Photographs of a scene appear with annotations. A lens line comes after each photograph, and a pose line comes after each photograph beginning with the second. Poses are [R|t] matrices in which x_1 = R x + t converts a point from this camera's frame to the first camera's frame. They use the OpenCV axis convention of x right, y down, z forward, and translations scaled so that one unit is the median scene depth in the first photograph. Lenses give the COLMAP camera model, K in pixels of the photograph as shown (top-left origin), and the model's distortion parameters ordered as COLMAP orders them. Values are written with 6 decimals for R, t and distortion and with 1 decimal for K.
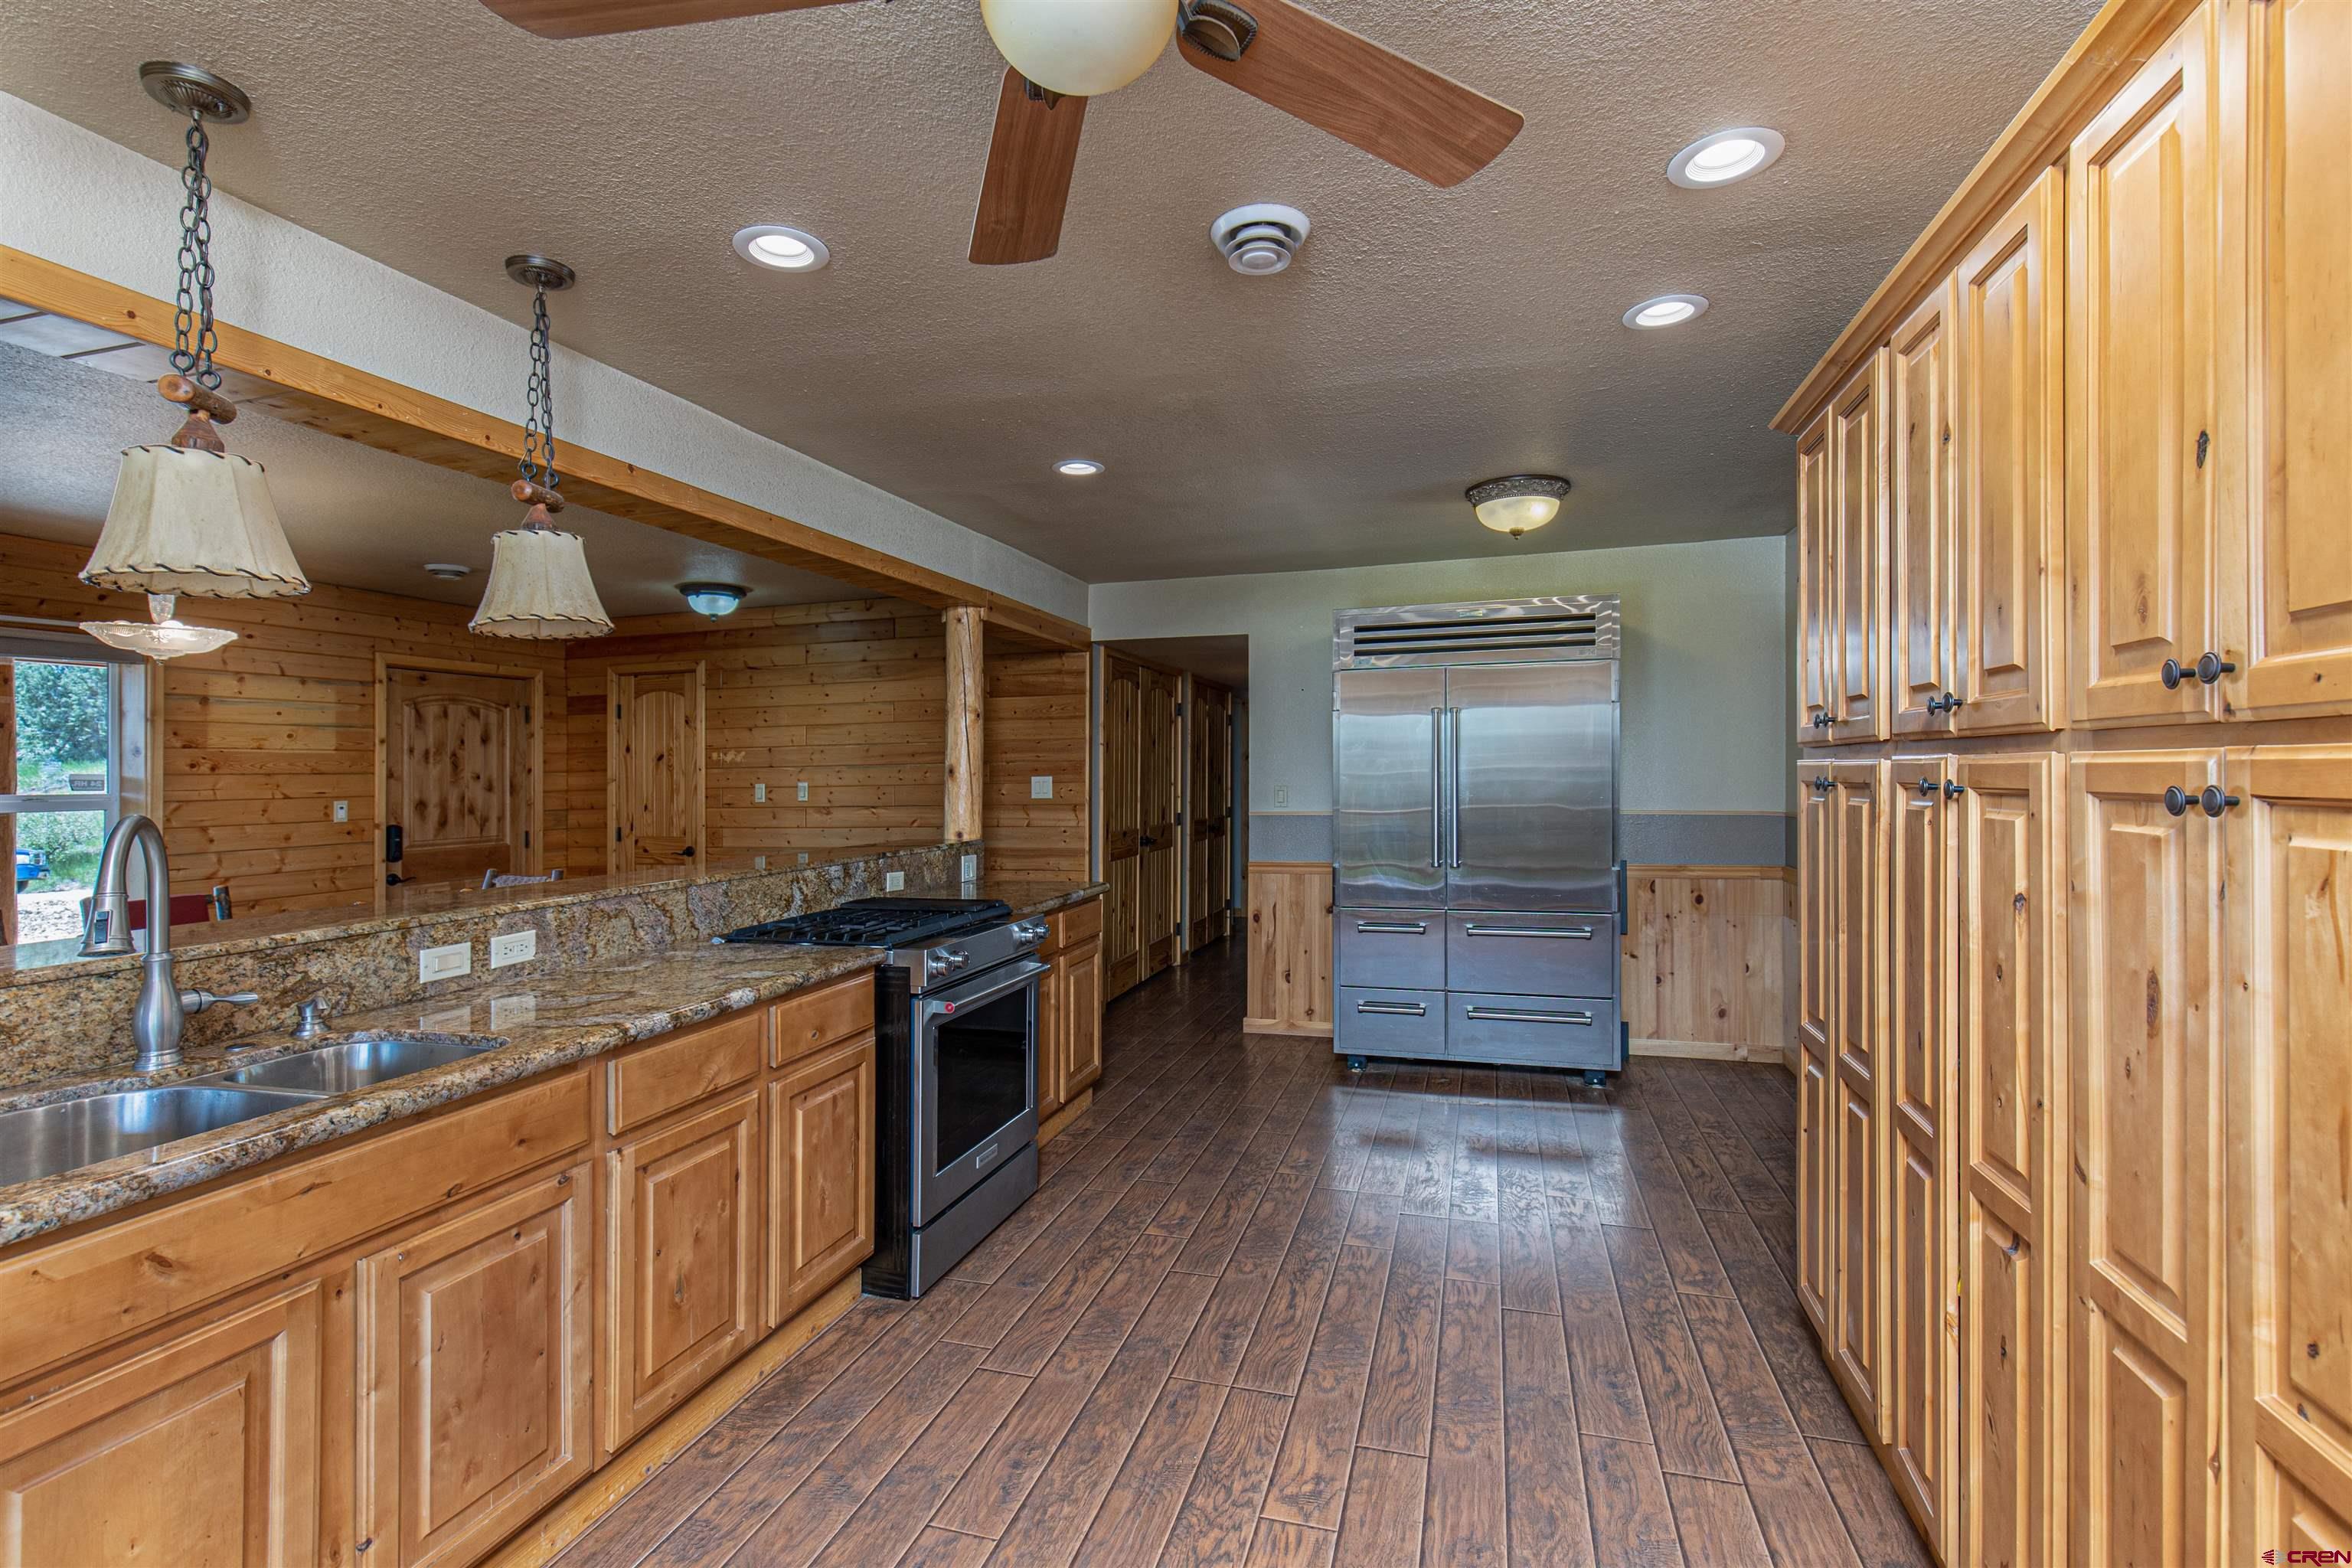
lens RADIAL K [[1083.3, 0, 1174.0], [0, 1083.3, 779.3], [0, 0, 1]] dist [0.001027, -0.000844]
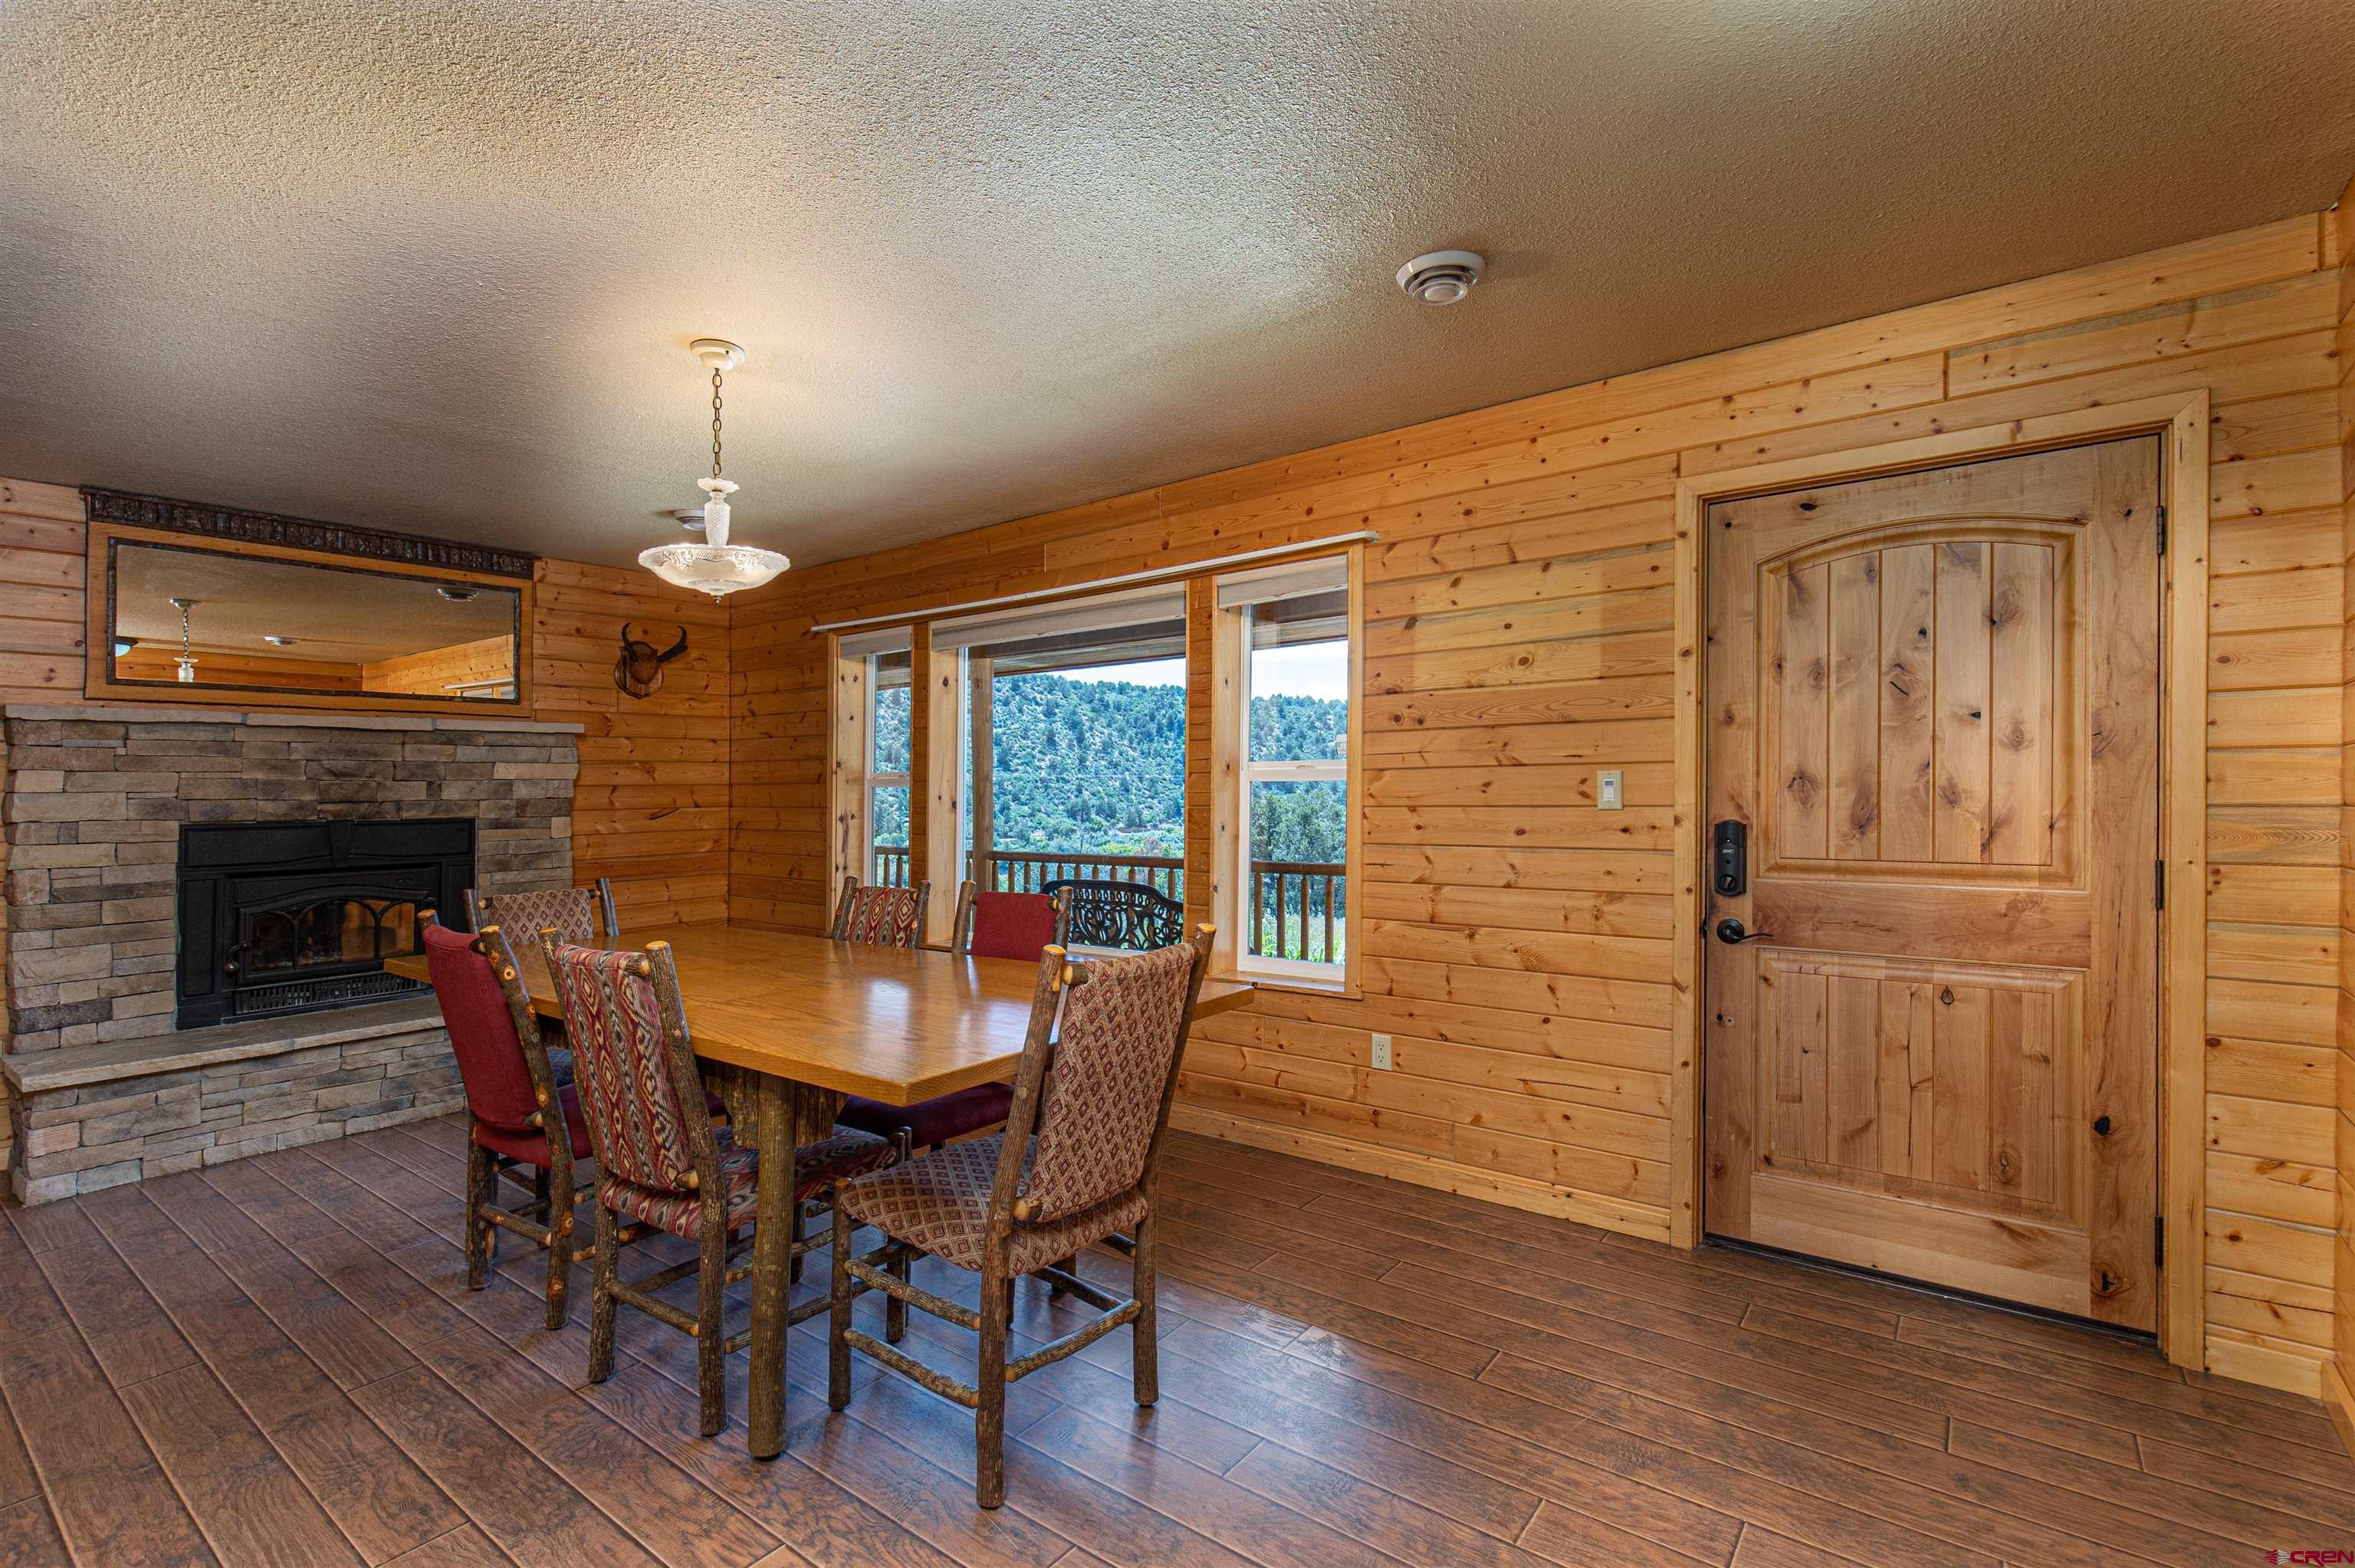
lens RADIAL K [[1084.5, 0, 1173.3], [0, 1084.5, 782.5], [0, 0, 1]] dist [0.001027, -0.000844]
pose [[-0.366985, 0.000957, -0.930226, -0.179456], [0.003825, 0.999993, -0.000480, 0.025550], [0.930219, -0.003734, -0.366986, 0.999565]]
